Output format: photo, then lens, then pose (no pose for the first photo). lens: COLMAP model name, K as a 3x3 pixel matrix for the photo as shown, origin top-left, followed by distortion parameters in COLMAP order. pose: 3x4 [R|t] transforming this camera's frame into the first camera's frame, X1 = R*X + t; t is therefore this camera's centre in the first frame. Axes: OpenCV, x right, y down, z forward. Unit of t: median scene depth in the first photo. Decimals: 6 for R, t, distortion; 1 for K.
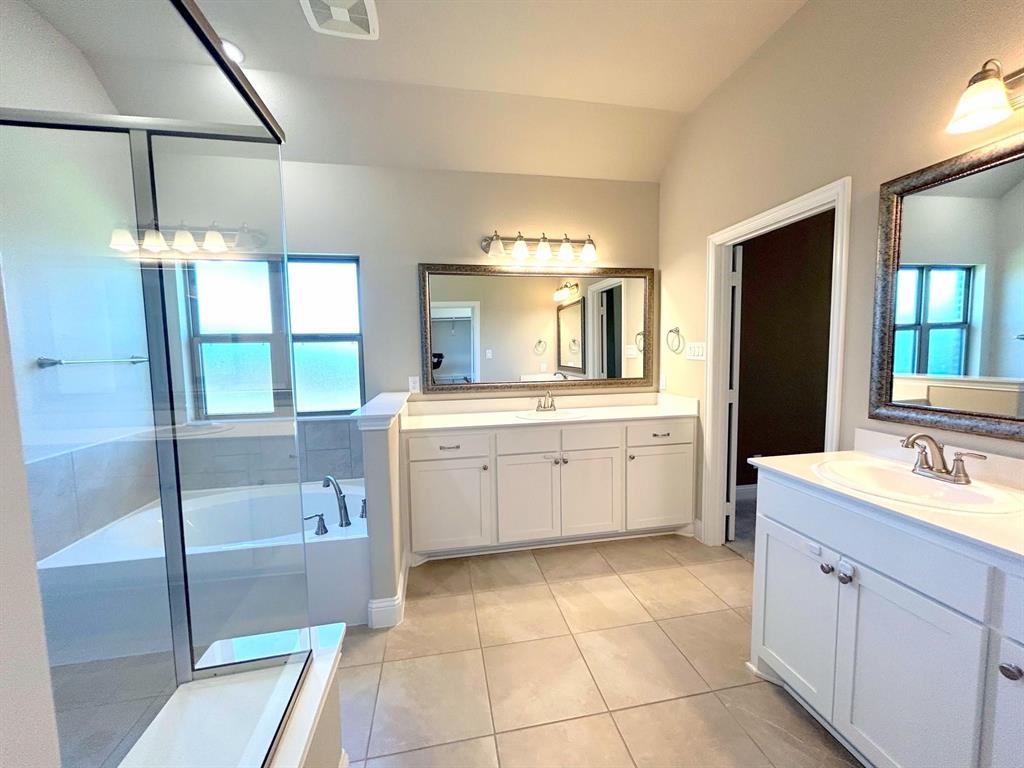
lens RADIAL K [[409.6, 0, 512.0], [0, 409.6, 383.7], [0, 0, 1]] dist [-0.001606, 0.000515]
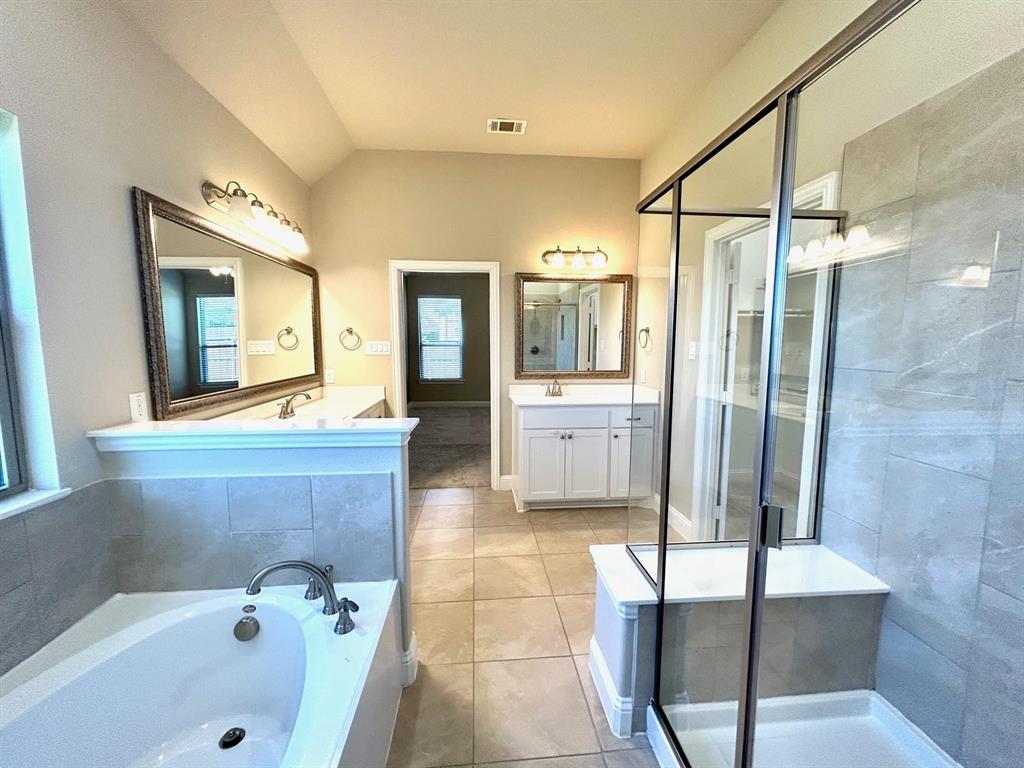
lens RADIAL K [[409.6, 0, 511.1], [0, 409.6, 383.0], [0, 0, 1]] dist [-0.001606, 0.000515]
pose [[0.096159, -0.084093, 0.991807, -1.141076], [0.076718, 0.994087, 0.076849, -0.055790], [-0.992405, 0.068700, 0.102042, 0.706516]]
